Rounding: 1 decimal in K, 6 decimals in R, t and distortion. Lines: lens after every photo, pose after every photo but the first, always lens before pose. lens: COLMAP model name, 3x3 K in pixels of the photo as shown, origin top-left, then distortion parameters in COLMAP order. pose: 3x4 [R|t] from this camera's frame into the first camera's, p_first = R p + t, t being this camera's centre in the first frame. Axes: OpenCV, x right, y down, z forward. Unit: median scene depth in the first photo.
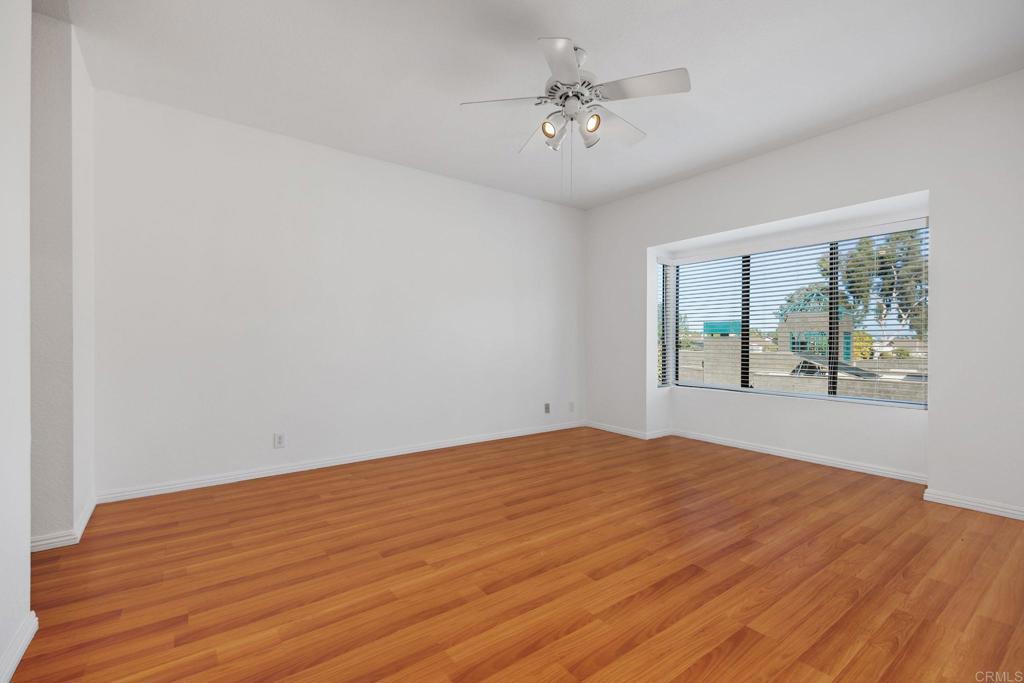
lens RADIAL K [[448.0, 0, 515.2], [0, 448.0, 342.1], [0, 0, 1]] dist [0.020640, -0.001130]
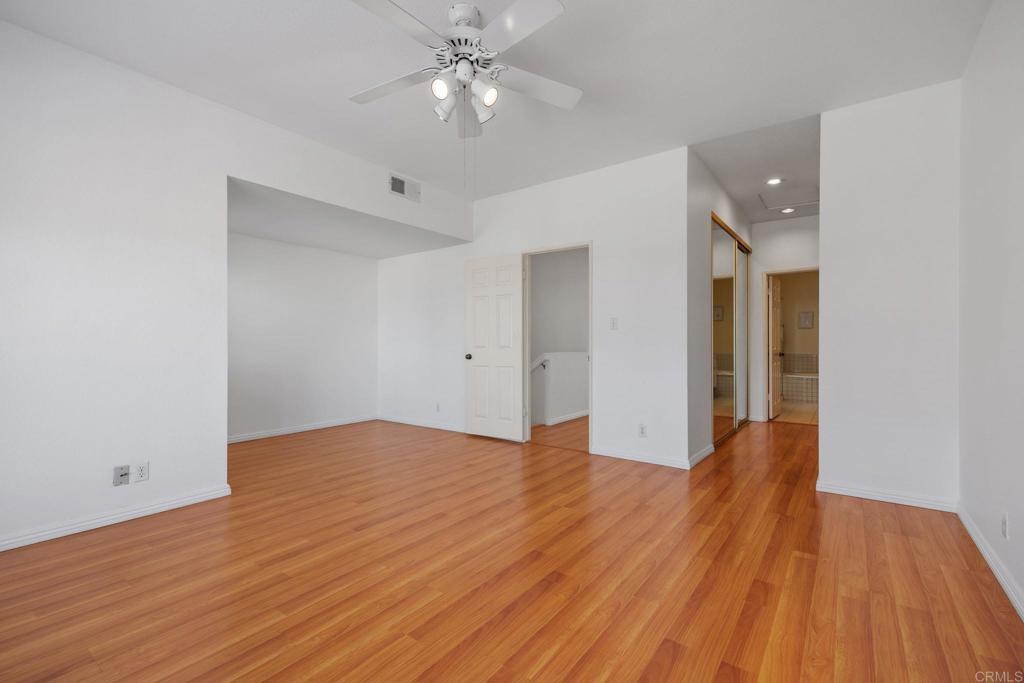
lens RADIAL K [[448.0, 0, 503.1], [0, 448.0, 344.2], [0, 0, 1]] dist [0.020640, -0.001130]
pose [[-0.963061, 0.000061, -0.269283, 0.295171], [0.000575, 0.999998, -0.001832, 0.002622], [0.269282, -0.001919, -0.963059, 1.918867]]
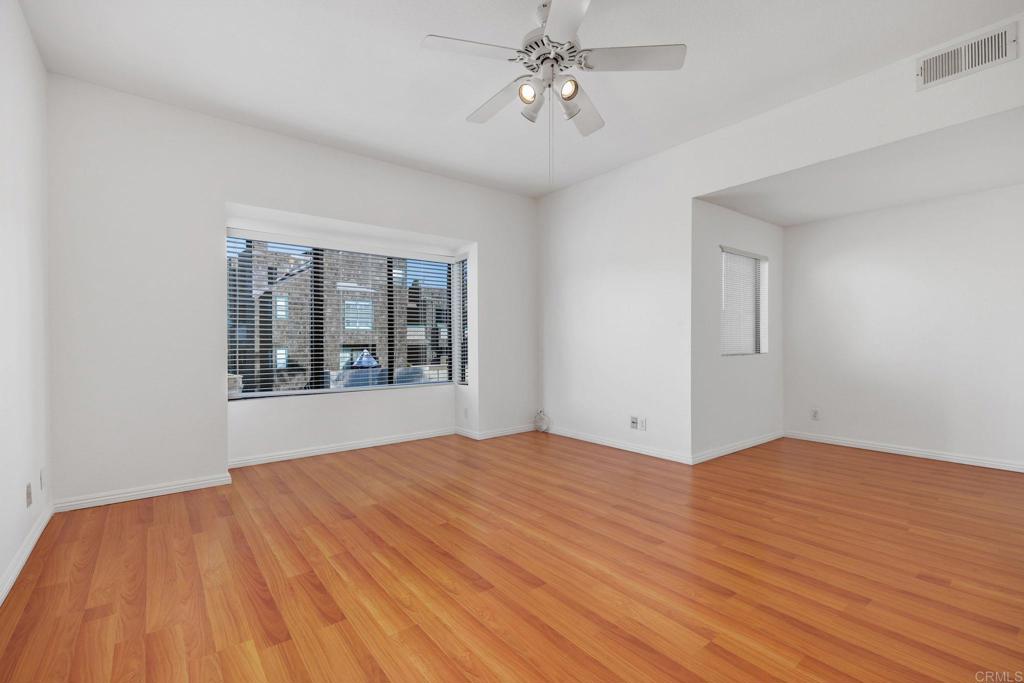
lens RADIAL K [[448.0, 0, 510.3], [0, 448.0, 341.0], [0, 0, 1]] dist [0.020640, -0.001130]
pose [[-0.024639, 0.000538, 0.999696, -0.775480], [0.005882, 0.999983, -0.000393, 0.007394], [-0.999679, 0.005871, -0.024642, 1.133543]]
